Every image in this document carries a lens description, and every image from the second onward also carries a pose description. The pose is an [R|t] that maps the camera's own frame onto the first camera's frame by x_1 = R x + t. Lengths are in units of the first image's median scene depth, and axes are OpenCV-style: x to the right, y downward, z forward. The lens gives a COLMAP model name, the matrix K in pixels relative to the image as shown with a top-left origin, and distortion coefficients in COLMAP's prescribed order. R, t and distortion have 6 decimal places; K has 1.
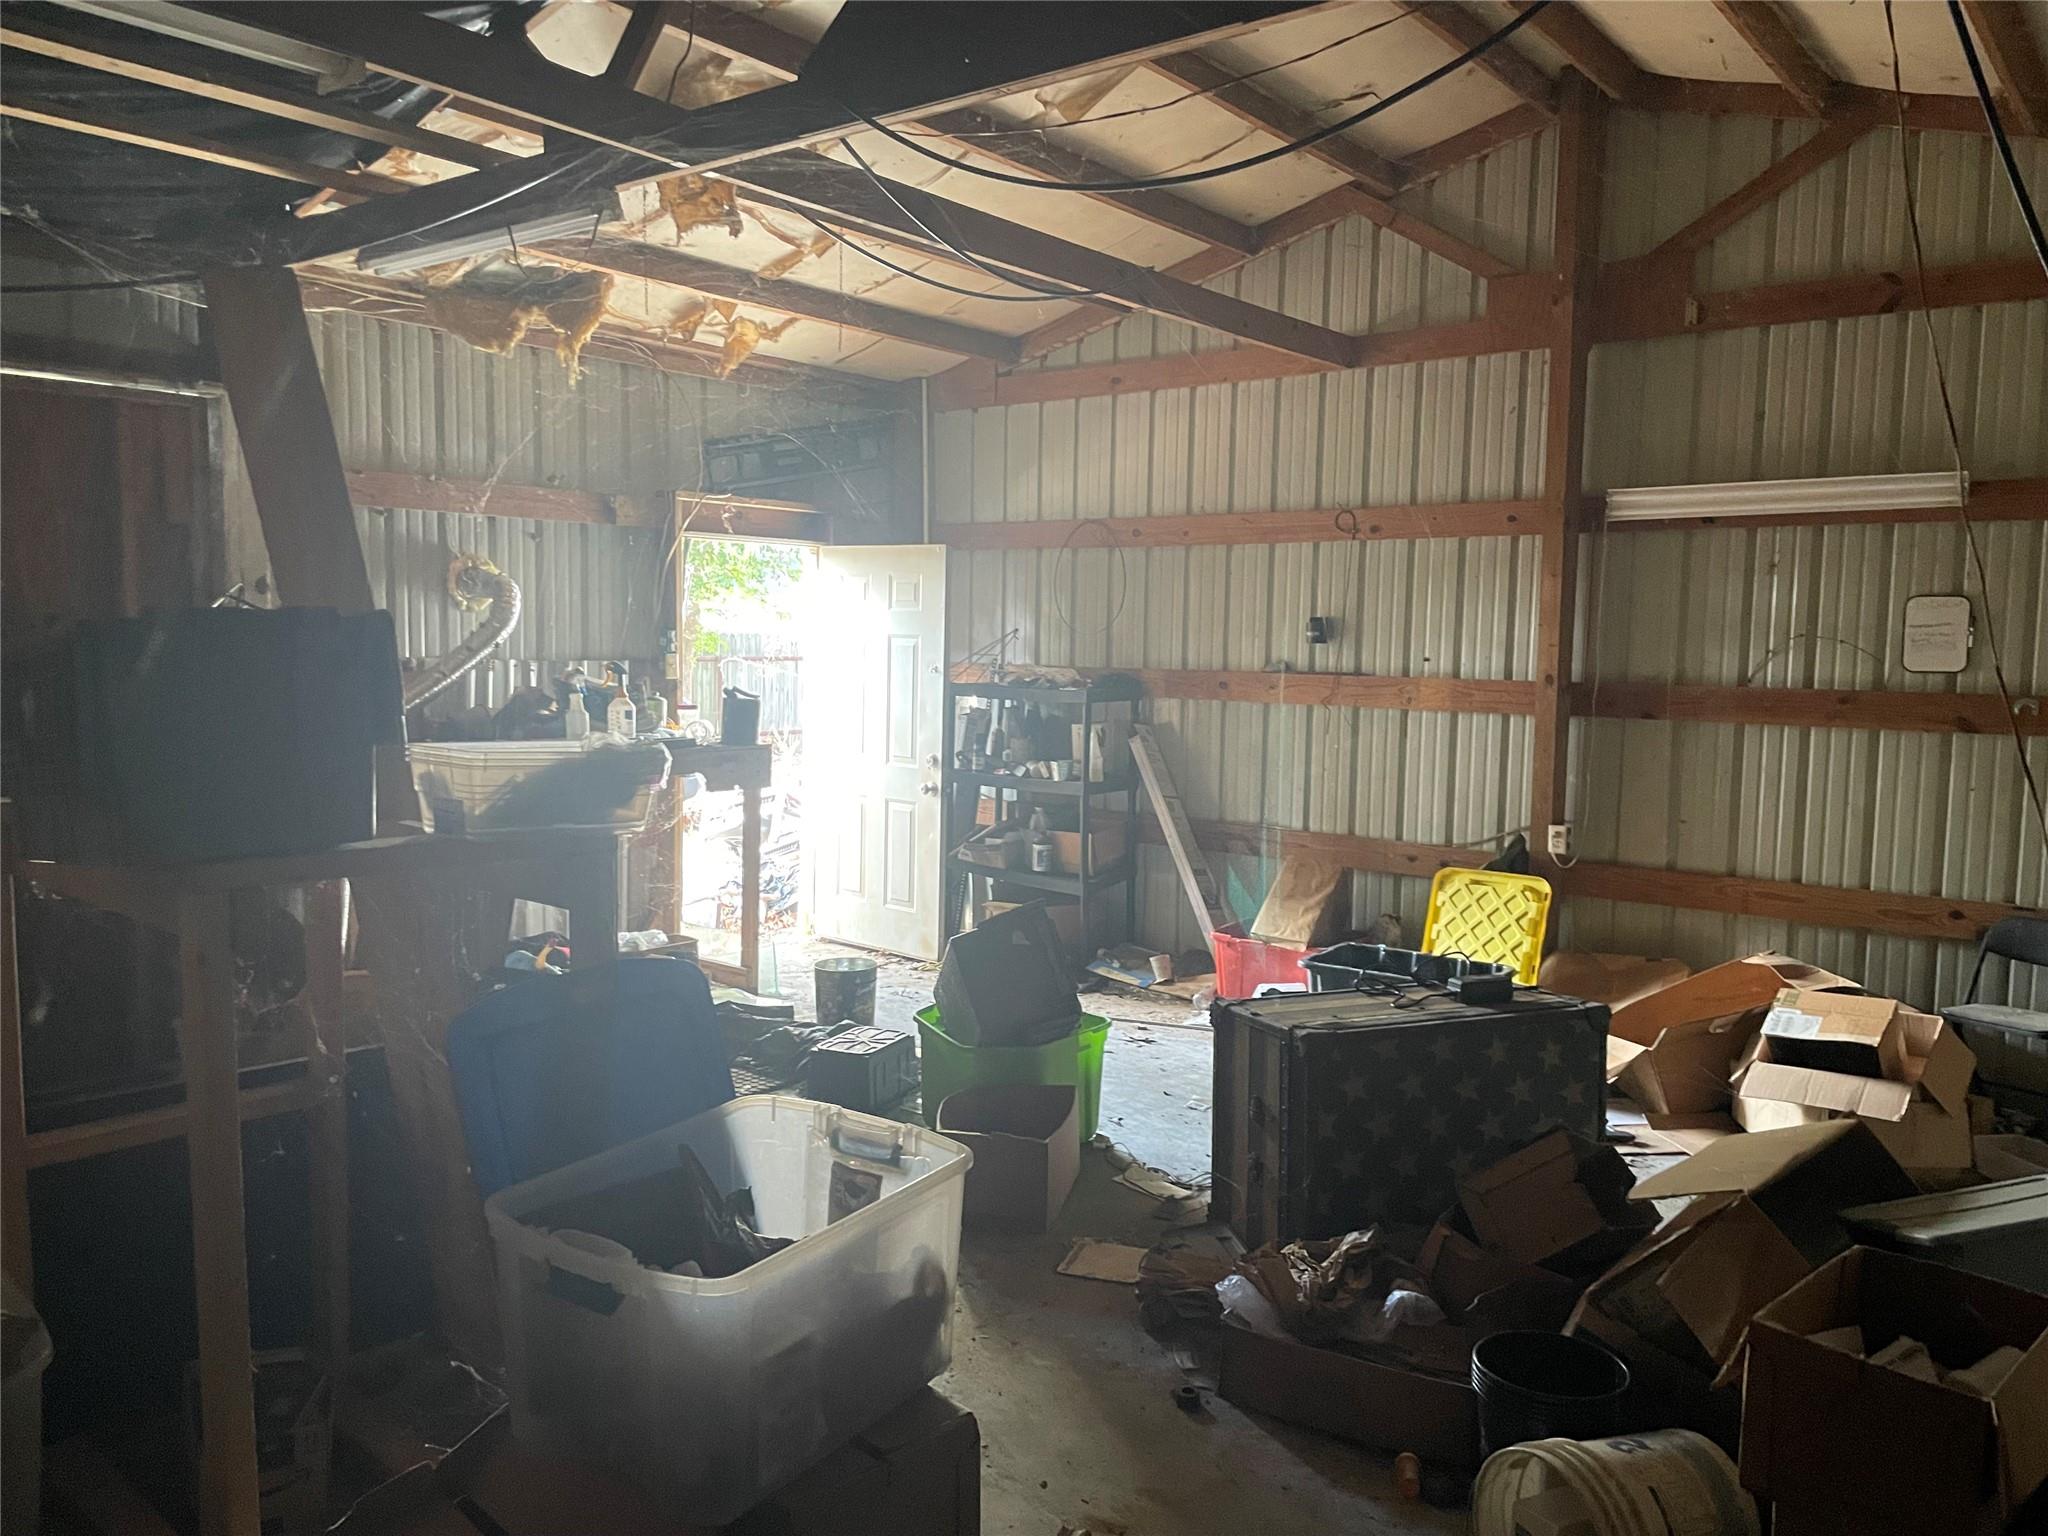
lens RADIAL K [[1552.8, 0, 1054.7], [0, 1552.8, 809.5], [0, 0, 1]] dist [0.038837, -0.100409]
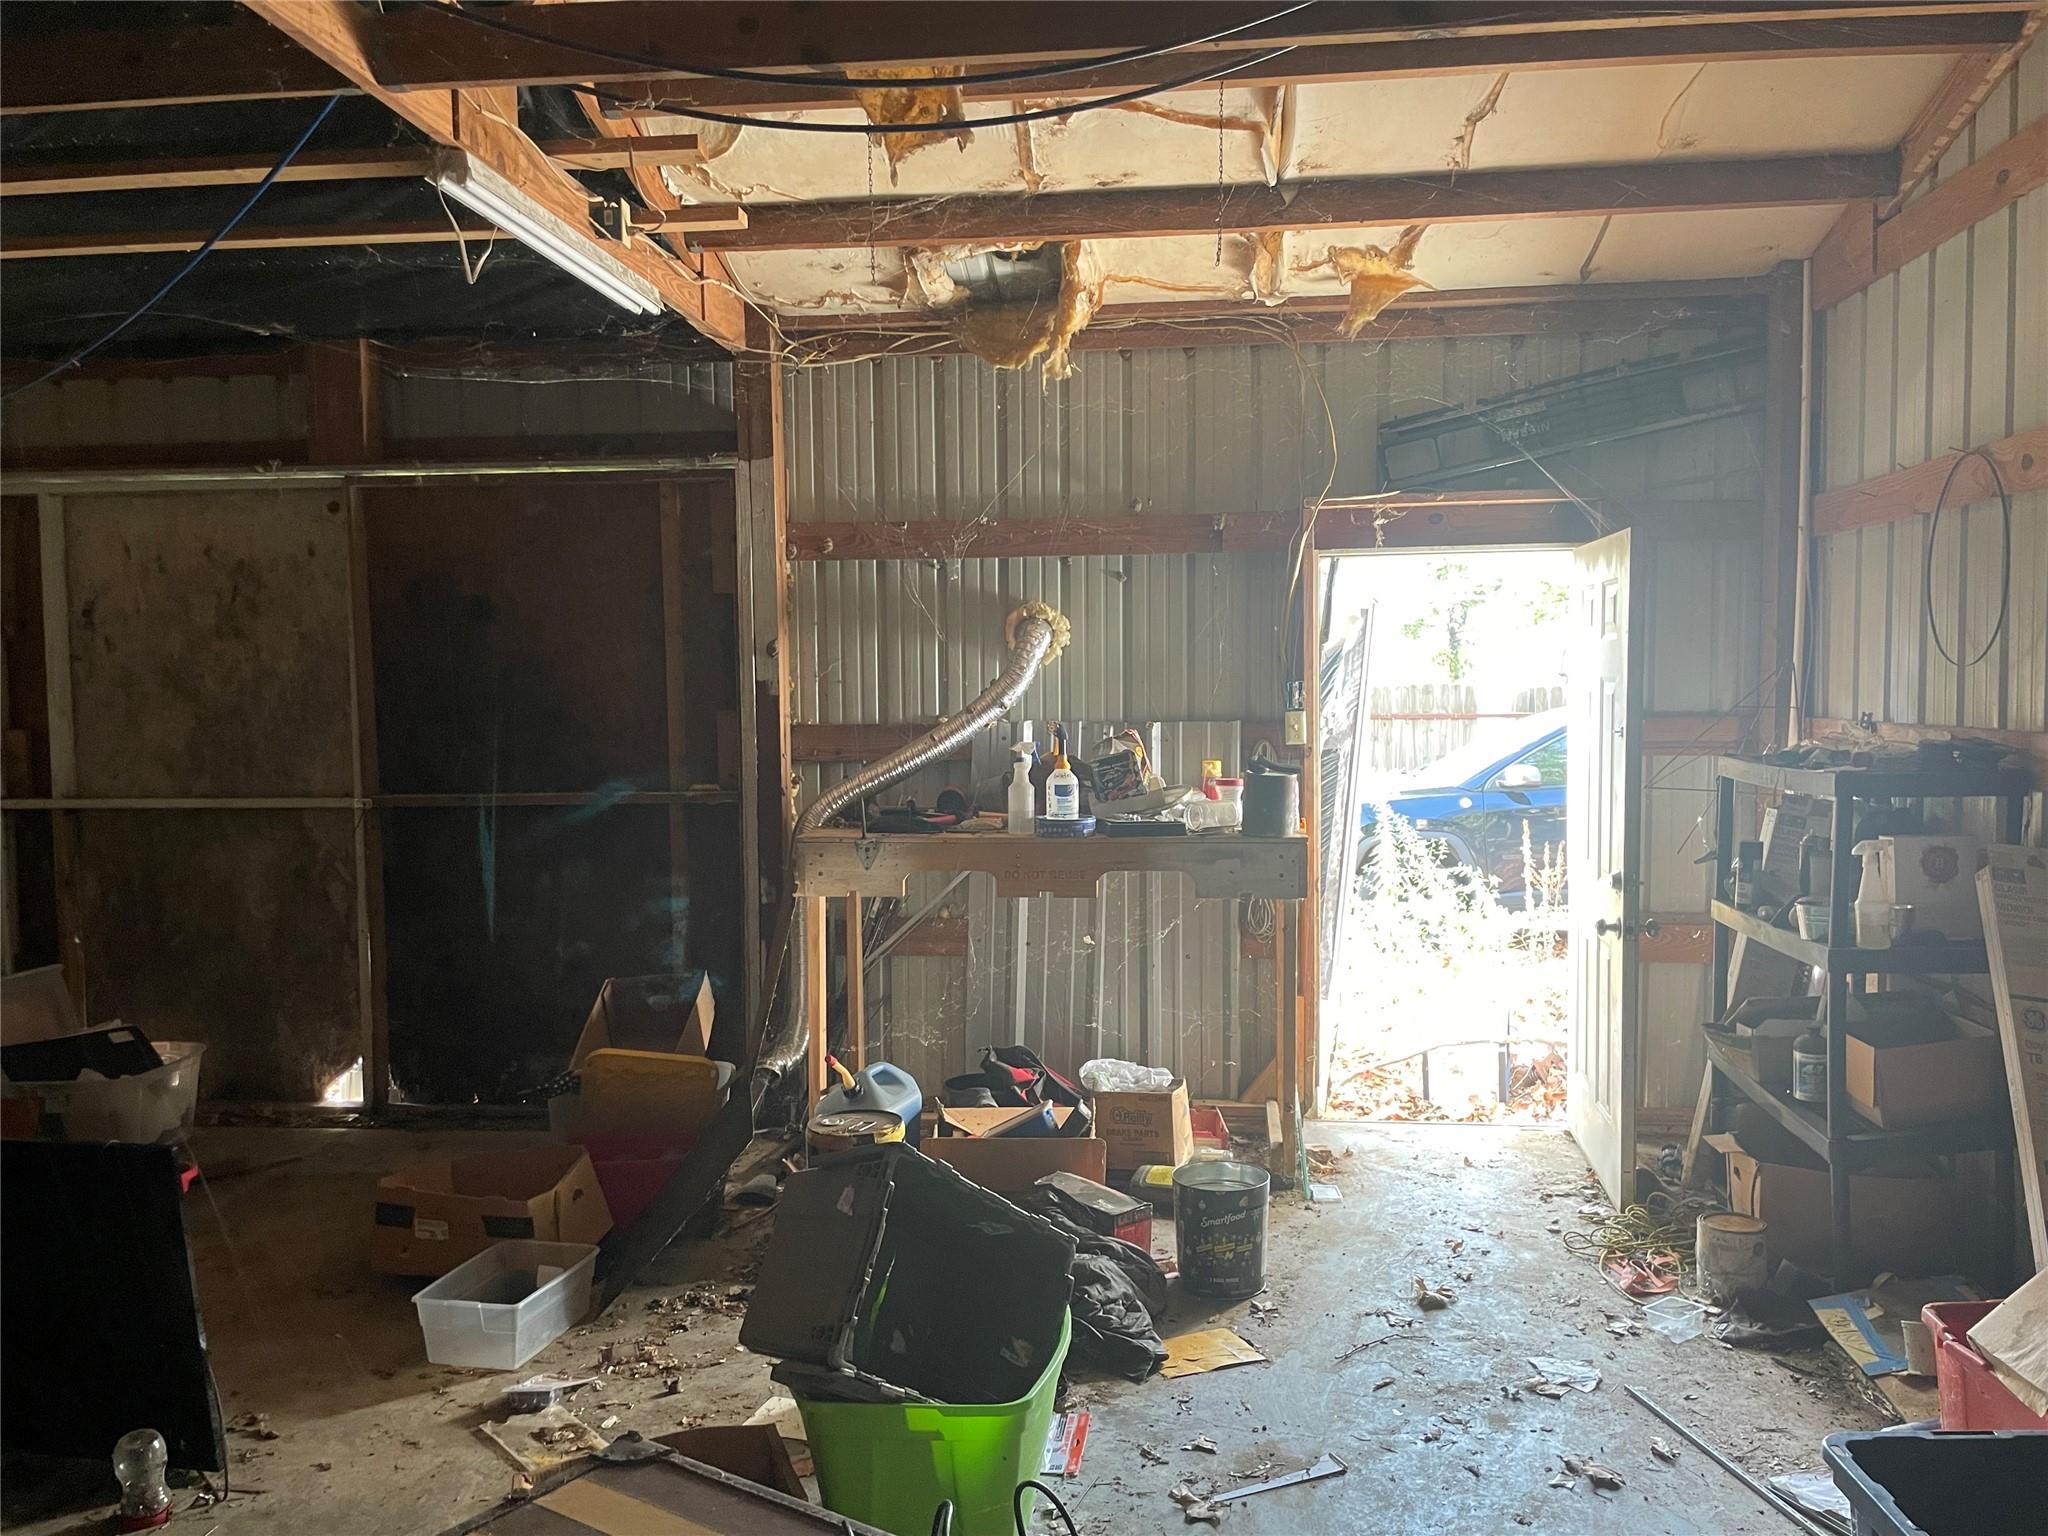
lens RADIAL K [[1552.8, 0, 1067.0], [0, 1552.8, 792.6], [0, 0, 1]] dist [0.038837, -0.100409]
pose [[0.508005, 0.036611, -0.860575, 0.347058], [-0.072485, 0.997369, -0.000358, -0.052288], [0.858299, 0.062561, 0.509323, 0.516120]]
